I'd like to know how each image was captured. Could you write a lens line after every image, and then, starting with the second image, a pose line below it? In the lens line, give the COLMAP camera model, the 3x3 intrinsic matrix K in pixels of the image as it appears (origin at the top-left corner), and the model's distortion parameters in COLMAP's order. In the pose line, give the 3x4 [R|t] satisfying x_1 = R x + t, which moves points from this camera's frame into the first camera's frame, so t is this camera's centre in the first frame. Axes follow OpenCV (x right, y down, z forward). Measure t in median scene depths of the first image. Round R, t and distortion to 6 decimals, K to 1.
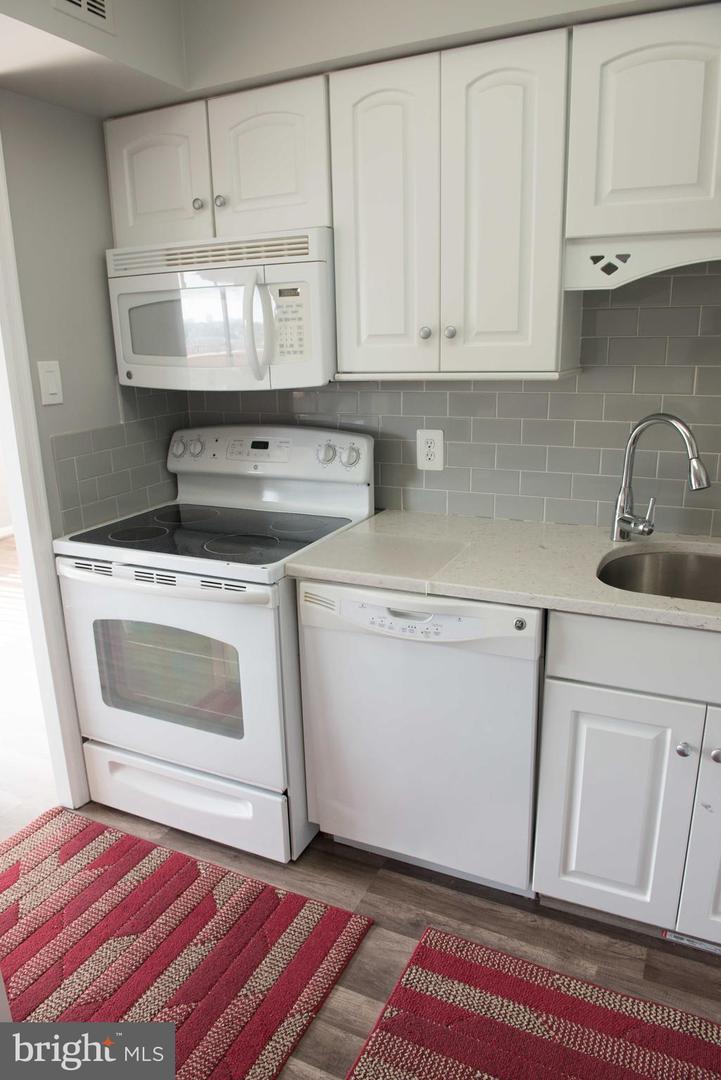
lens RADIAL K [[733.6, 0, 350.1], [0, 733.6, 546.7], [0, 0, 1]] dist [-0.050941, -0.004679]
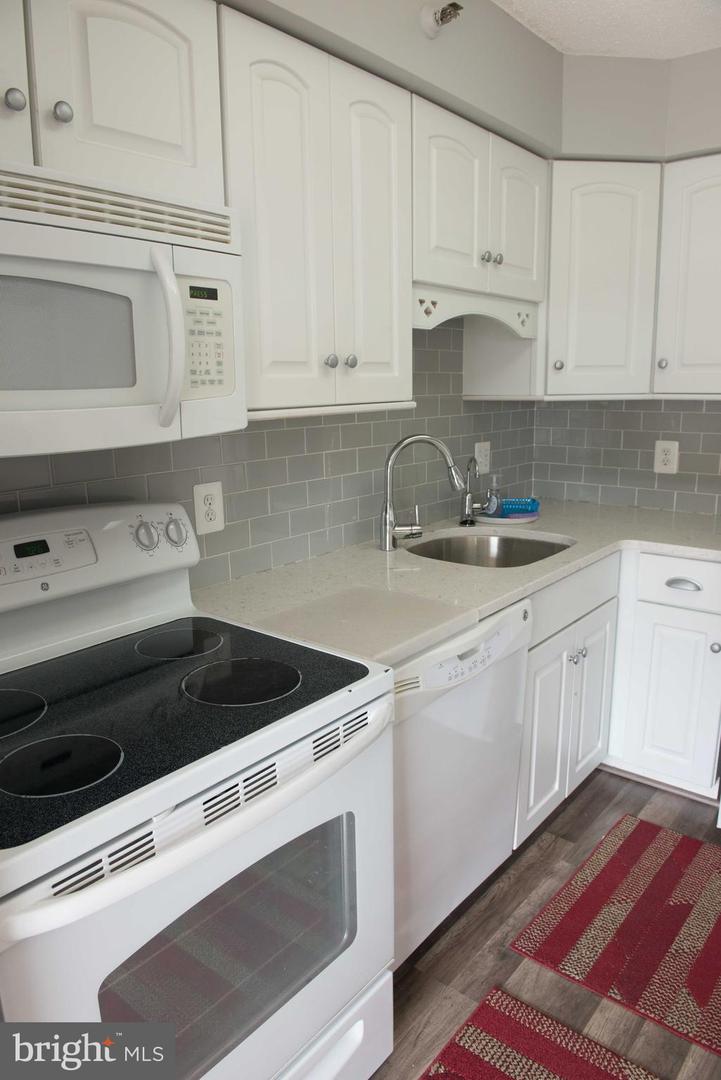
lens RADIAL K [[733.6, 0, 349.8], [0, 733.6, 545.4], [0, 0, 1]] dist [-0.050941, -0.004679]
pose [[0.238780, -0.191617, 0.951980, -0.810444], [0.274550, 0.953662, 0.123092, -0.192228], [-0.931454, 0.231974, 0.280324, 0.821492]]
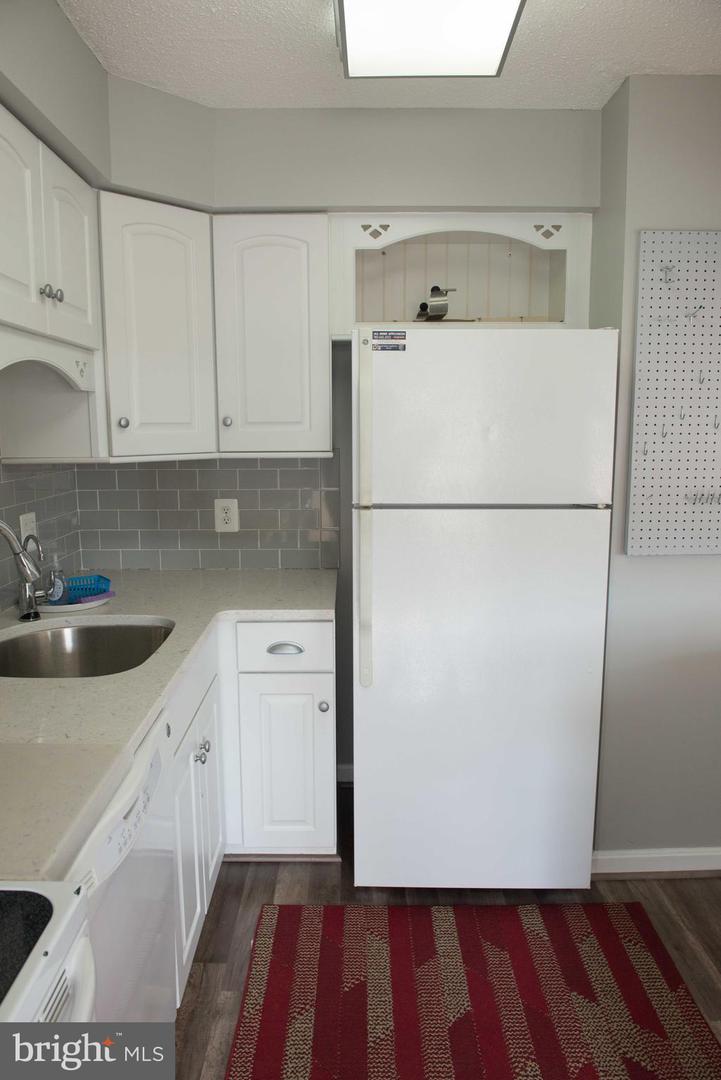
lens RADIAL K [[733.6, 0, 356.0], [0, 733.6, 545.0], [0, 0, 1]] dist [-0.050941, -0.004679]
pose [[-0.453261, -0.119395, 0.883345, -0.601309], [0.255622, 0.931956, 0.257130, -0.262112], [-0.853939, 0.342350, -0.391900, 0.973379]]
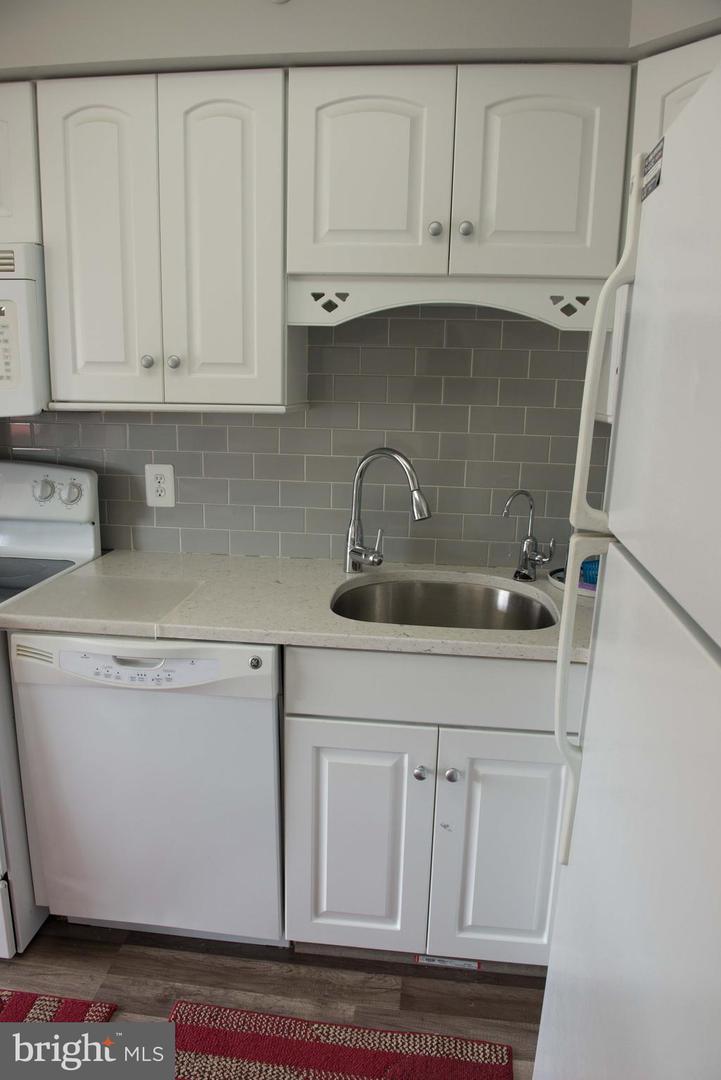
lens RADIAL K [[733.6, 0, 352.2], [0, 733.6, 546.1], [0, 0, 1]] dist [-0.050941, -0.004679]
pose [[0.941336, -0.030315, 0.336107, 0.029452], [0.049013, 0.997678, -0.047286, 0.004247], [-0.333893, 0.060985, 0.940636, 0.037179]]
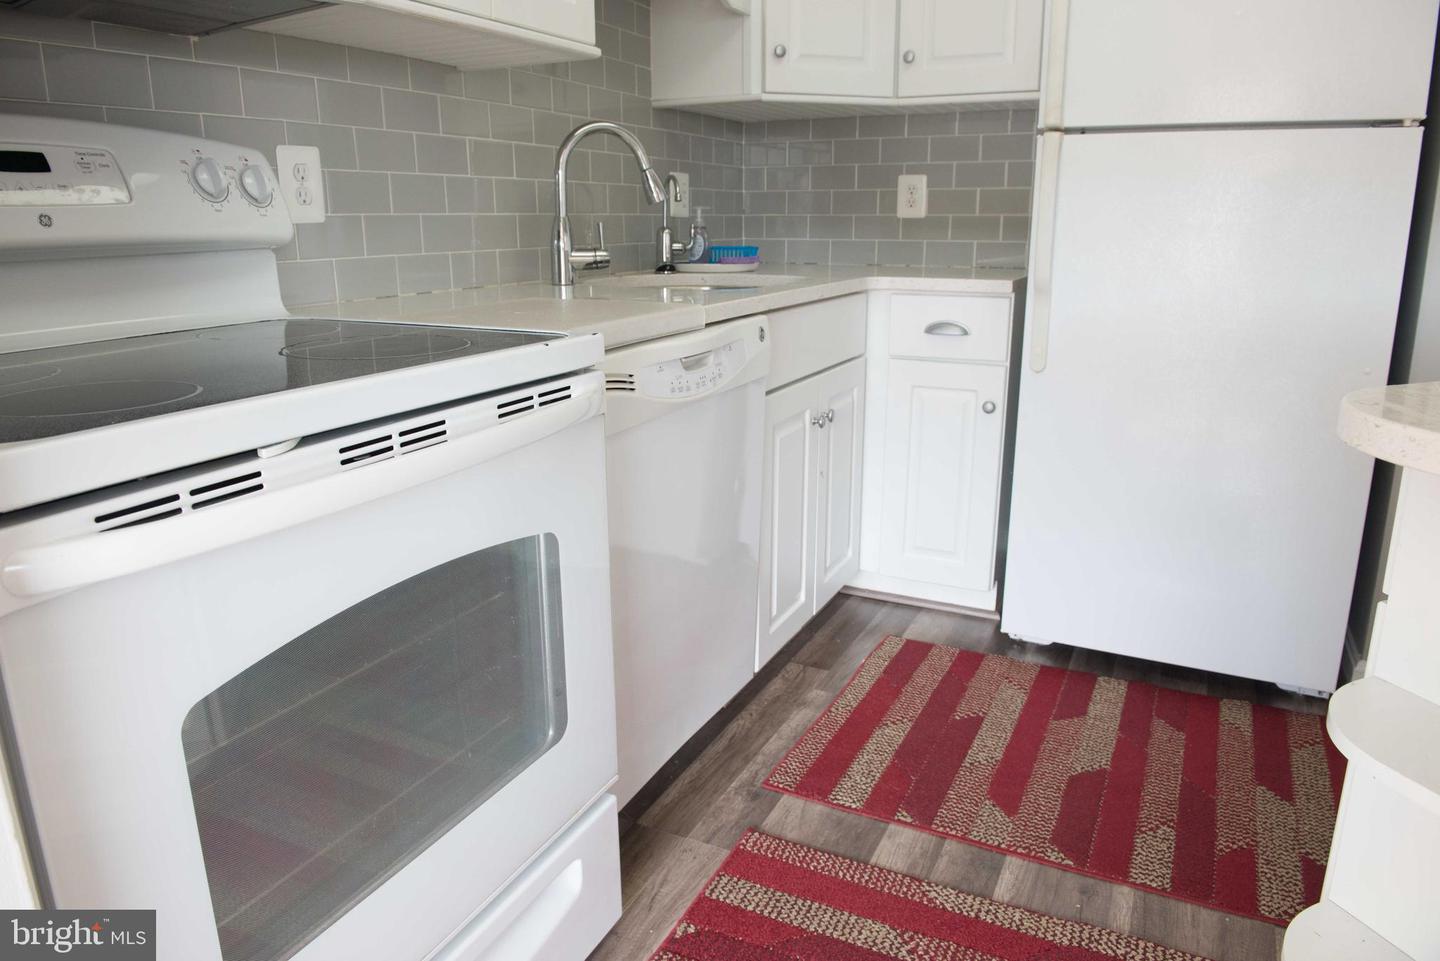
lens RADIAL K [[978.2, 0, 715.5], [0, 978.2, 468.4], [0, 0, 1]] dist [-0.050941, -0.004679]
pose [[-0.002702, -0.224336, 0.974508, -0.814731], [0.275508, 0.936630, 0.216380, -0.006681], [-0.961295, 0.269069, 0.059275, 0.926076]]
